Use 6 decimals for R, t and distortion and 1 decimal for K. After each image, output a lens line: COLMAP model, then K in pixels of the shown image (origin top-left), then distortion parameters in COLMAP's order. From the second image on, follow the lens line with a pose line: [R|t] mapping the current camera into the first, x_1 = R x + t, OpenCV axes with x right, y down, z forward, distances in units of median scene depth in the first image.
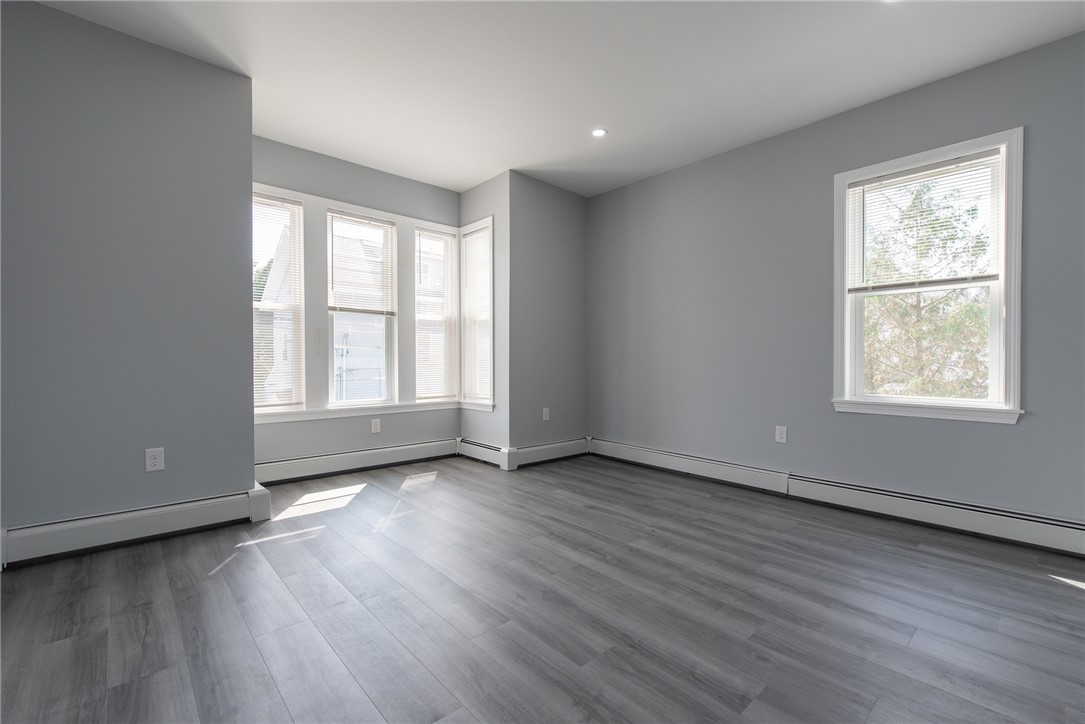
lens RADIAL K [[463.4, 0, 540.9], [0, 463.4, 364.4], [0, 0, 1]] dist [-0.000742, -0.000069]
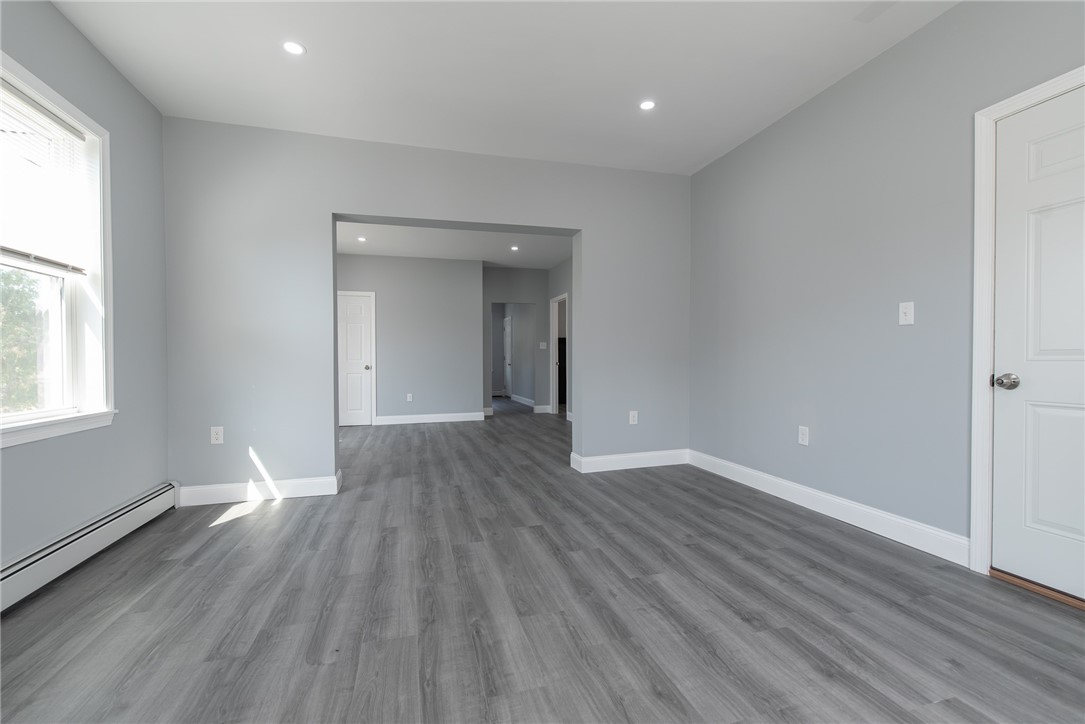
lens RADIAL K [[465.3, 0, 543.2], [0, 465.3, 364.6], [0, 0, 1]] dist [-0.000780, -0.000403]
pose [[-0.898012, -0.003010, 0.439960, -0.175078], [0.005629, 0.999816, 0.018330, -0.009875], [-0.439934, 0.018937, -0.897830, 0.975396]]
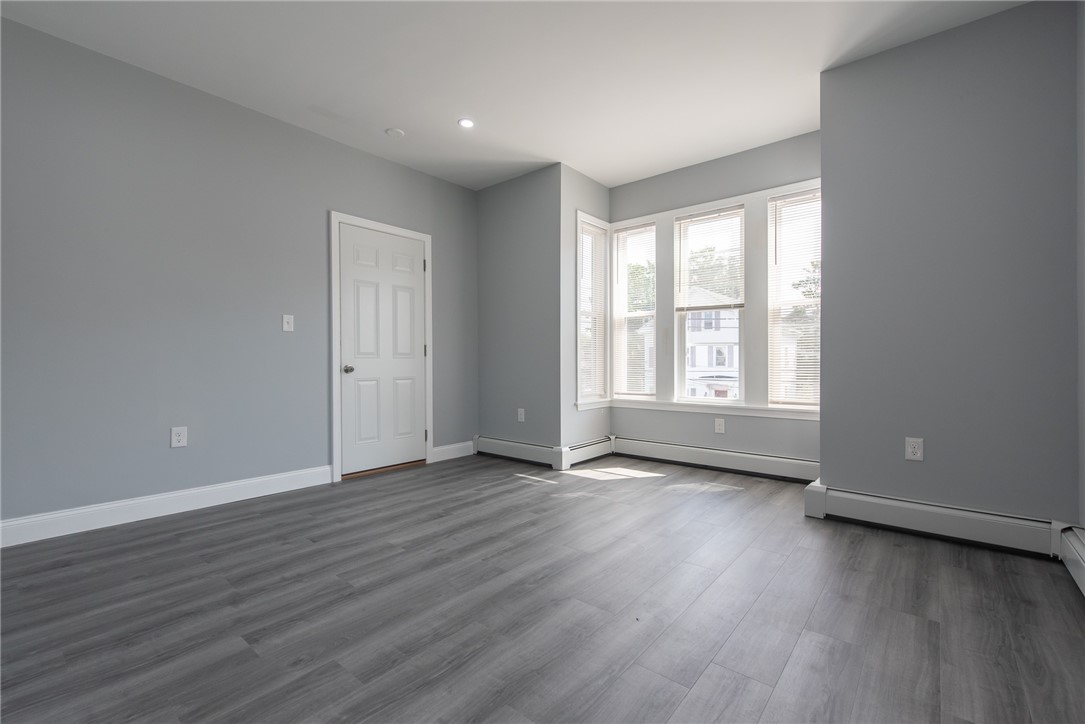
lens RADIAL K [[472.4, 0, 542.5], [0, 472.4, 362.0], [0, 0, 1]] dist [-0.000410, -0.000192]
pose [[0.139686, -0.001072, -0.990195, 0.598193], [-0.007314, 0.999971, -0.002114, 0.006437], [0.990169, 0.007537, 0.139674, 0.538743]]
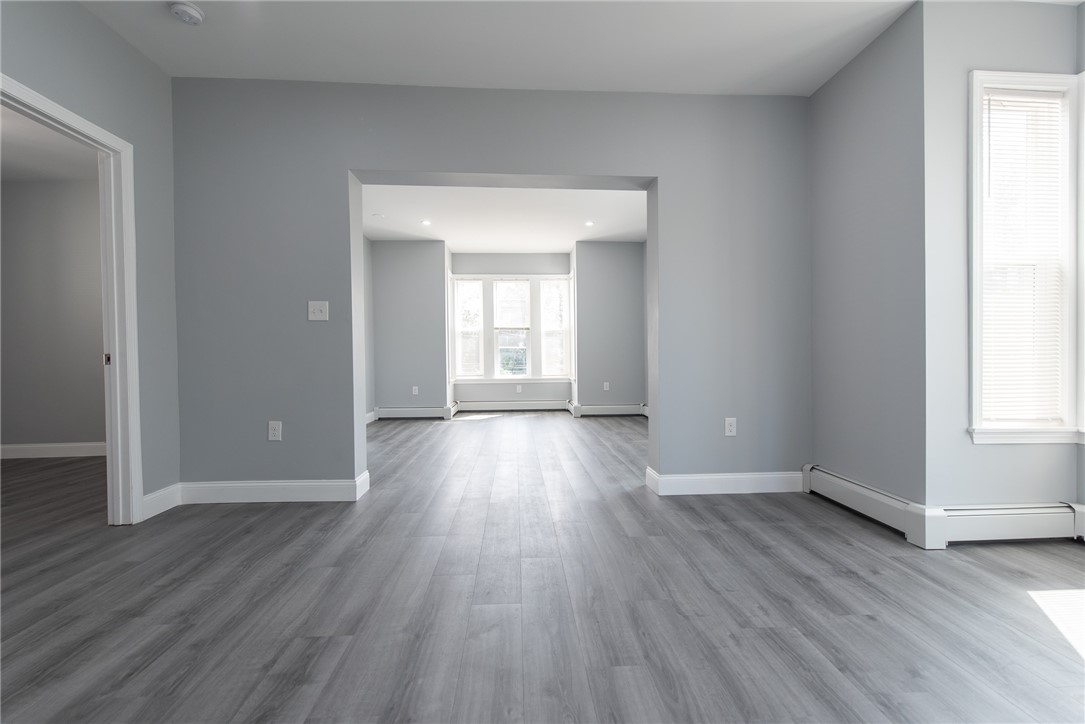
lens RADIAL K [[465.3, 0, 543.2], [0, 465.3, 364.6], [0, 0, 1]] dist [-0.000780, -0.000403]
pose [[0.781351, -0.001455, -0.624090, 0.969085], [0.005490, 0.999975, 0.004541, 0.027072], [0.624068, -0.006975, 0.781339, -0.447949]]
